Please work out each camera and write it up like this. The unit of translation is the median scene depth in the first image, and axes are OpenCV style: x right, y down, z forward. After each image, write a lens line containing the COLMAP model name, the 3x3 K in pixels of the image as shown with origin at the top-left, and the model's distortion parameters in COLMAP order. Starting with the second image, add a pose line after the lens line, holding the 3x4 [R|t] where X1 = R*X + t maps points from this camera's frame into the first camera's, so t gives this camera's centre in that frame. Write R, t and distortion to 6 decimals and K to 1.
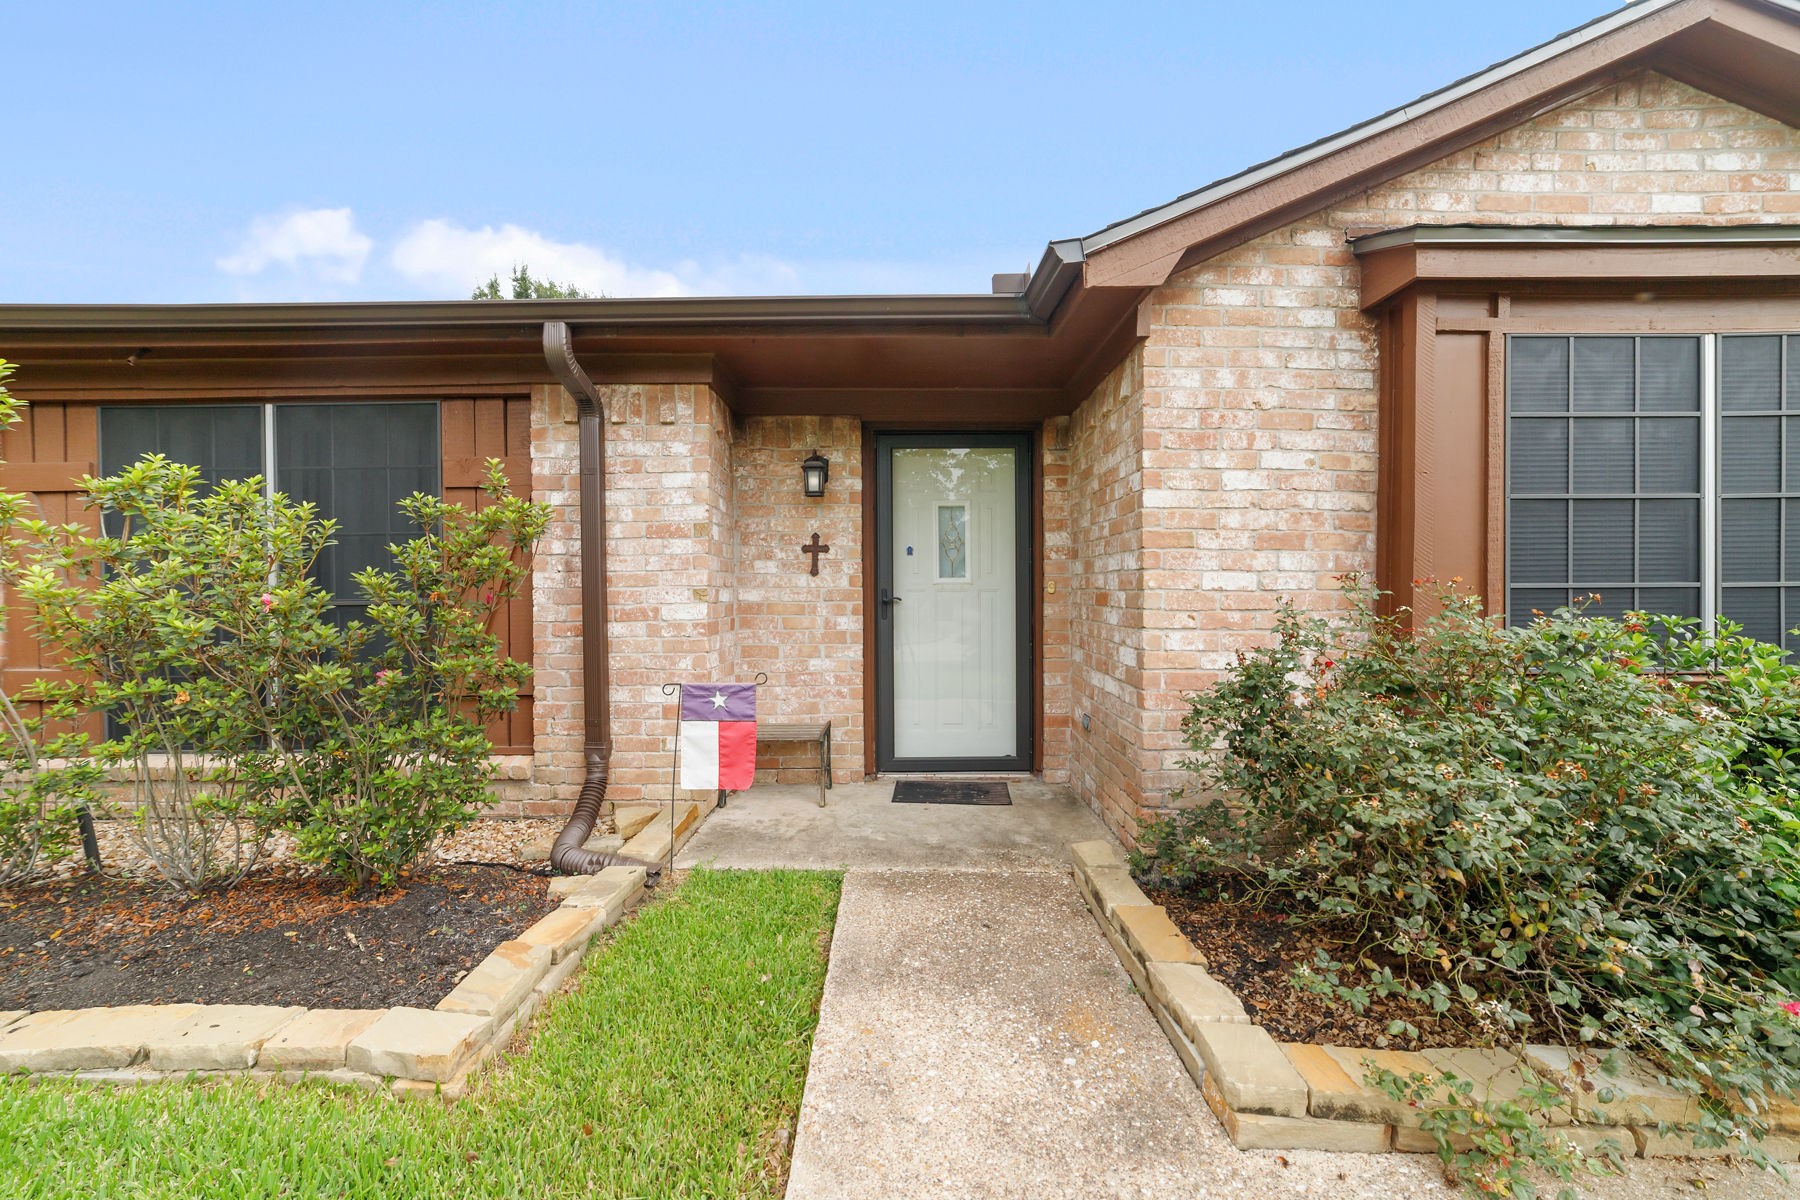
lens RADIAL K [[685.4, 0, 900.1], [0, 685.4, 599.6], [0, 0, 1]] dist [-0.000181, 0.000058]
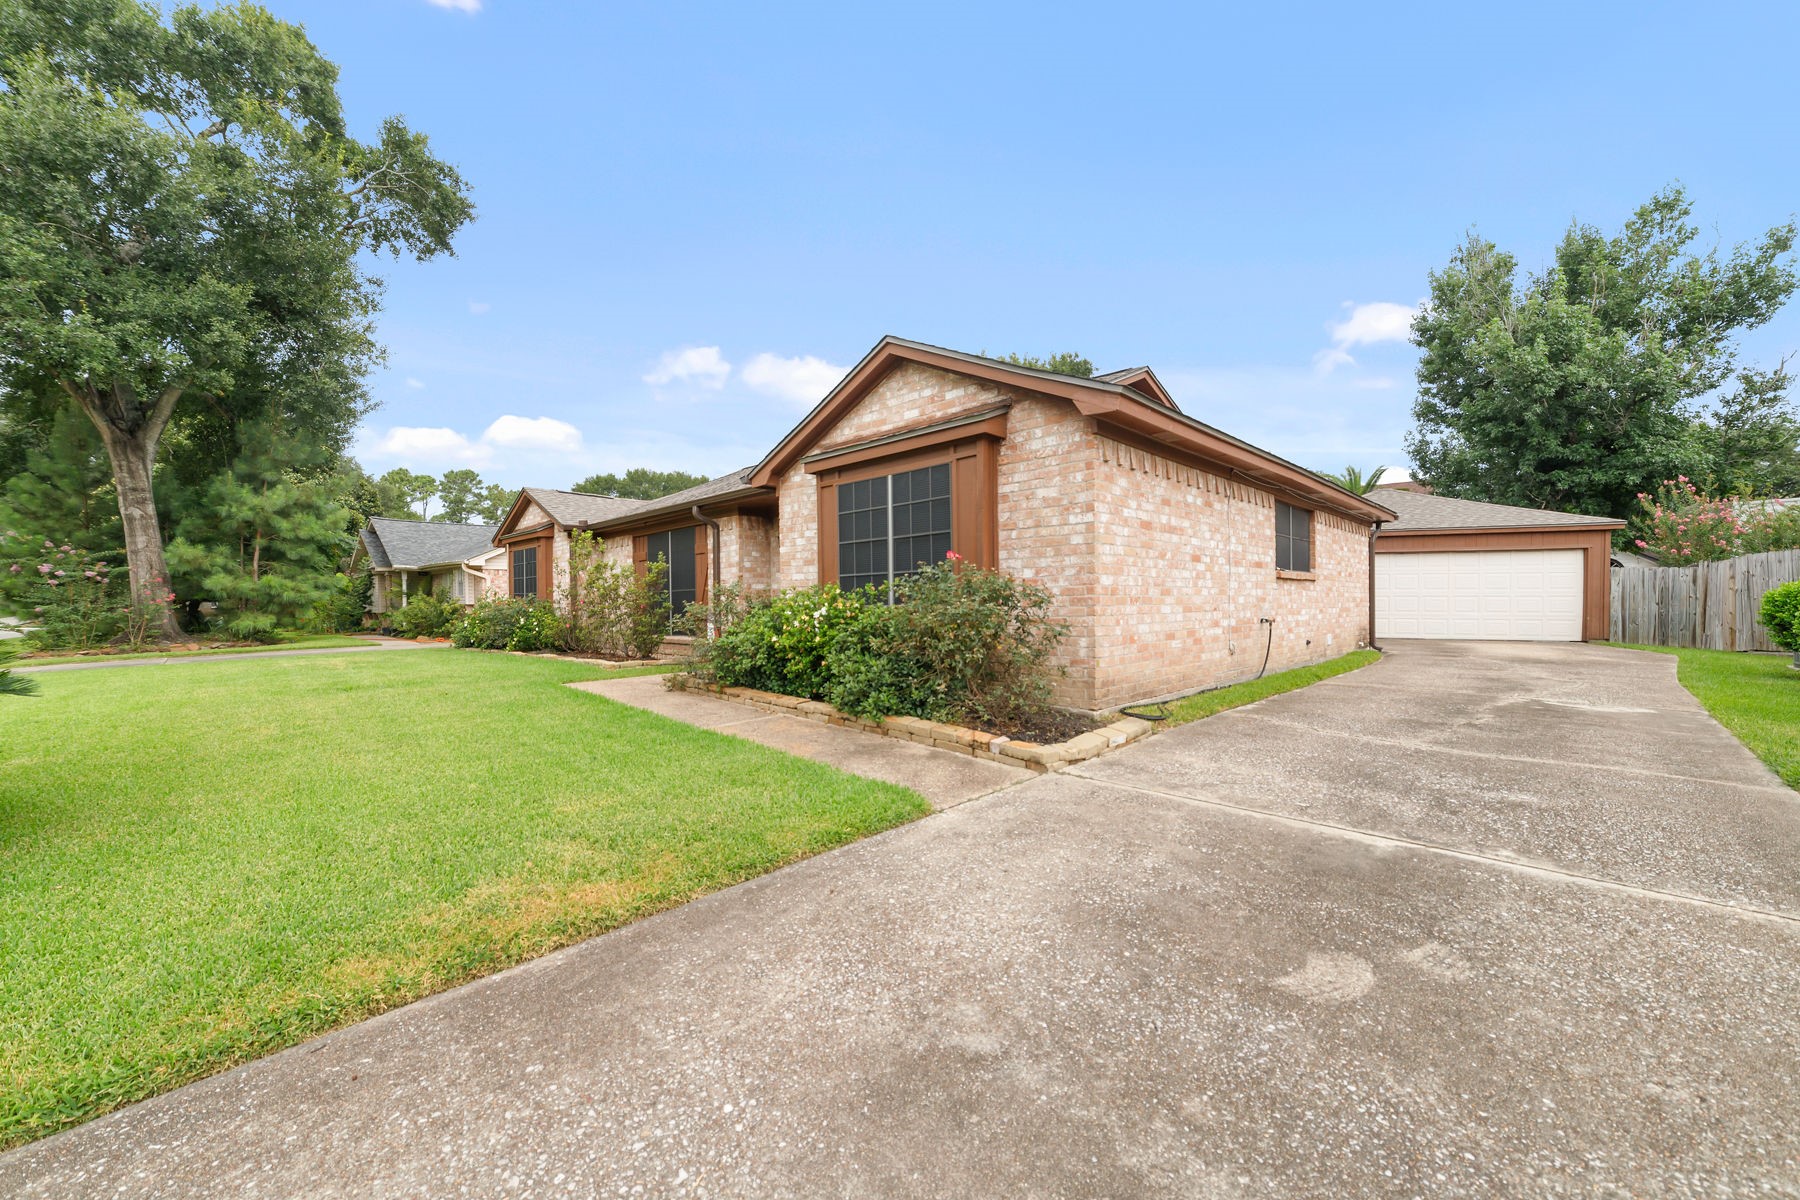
lens RADIAL K [[685.4, 0, 900.3], [0, 685.4, 602.7], [0, 0, 1]] dist [-0.000181, 0.000058]
pose [[0.705577, -0.001014, -0.708633, 2.812923], [0.000624, 0.999999, -0.000809, 0.083478], [0.708633, 0.000128, 0.705577, -0.722422]]
